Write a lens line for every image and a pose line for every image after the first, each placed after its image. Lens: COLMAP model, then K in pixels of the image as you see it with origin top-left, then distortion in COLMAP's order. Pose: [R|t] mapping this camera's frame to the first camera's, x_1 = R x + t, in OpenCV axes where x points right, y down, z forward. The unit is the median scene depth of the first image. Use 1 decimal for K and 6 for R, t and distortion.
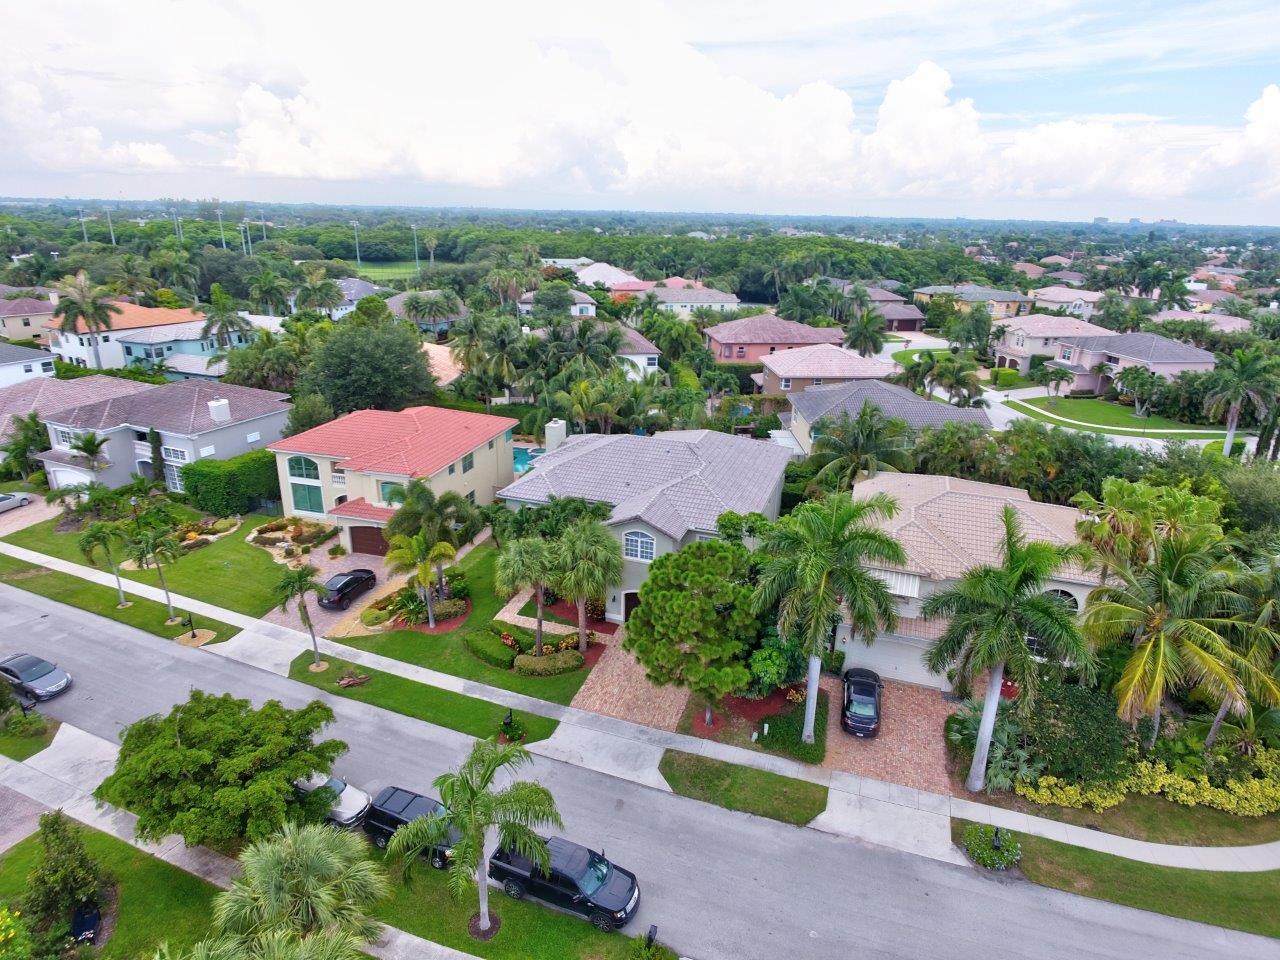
lens RADIAL K [[750.1, 0, 640.0], [0, 750.1, 480.0], [0, 0, 1]] dist [0.001635, 0.000222]
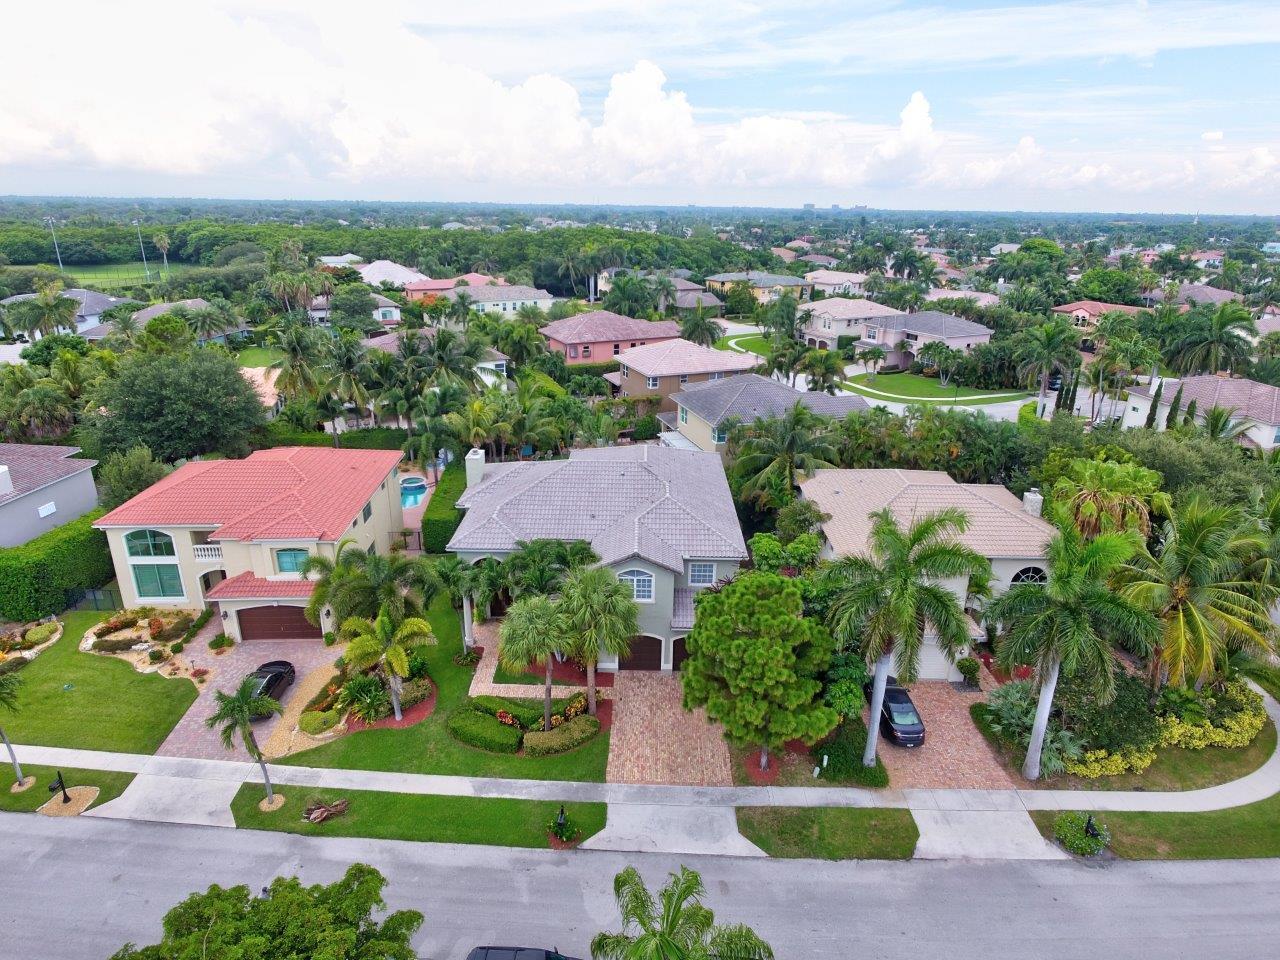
lens RADIAL K [[750.1, 0, 640.0], [0, 750.1, 480.0], [0, 0, 1]] dist [0.001635, 0.000222]
pose [[0.949129, -0.115497, 0.292942, -0.181066], [0.111678, 0.993298, 0.029790, -0.047585], [-0.294419, 0.004441, 0.955666, 0.096728]]
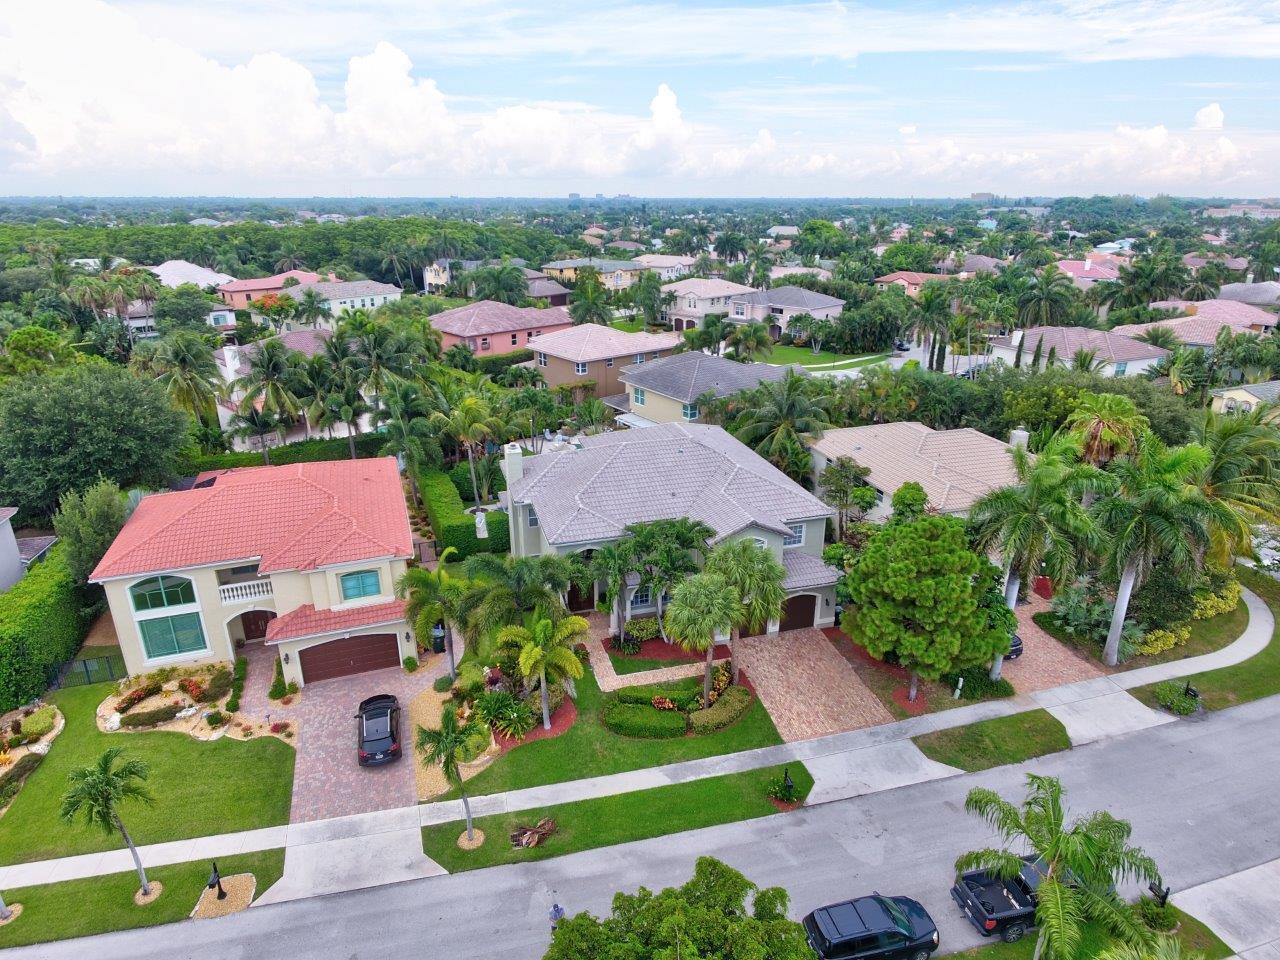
lens RADIAL K [[750.1, 0, 640.0], [0, 750.1, 480.0], [0, 0, 1]] dist [0.001635, 0.000222]
pose [[0.816788, -0.222641, 0.532249, -0.427686], [0.210105, 0.973978, 0.084990, -0.078757], [-0.537321, 0.042410, 0.842311, 0.212745]]
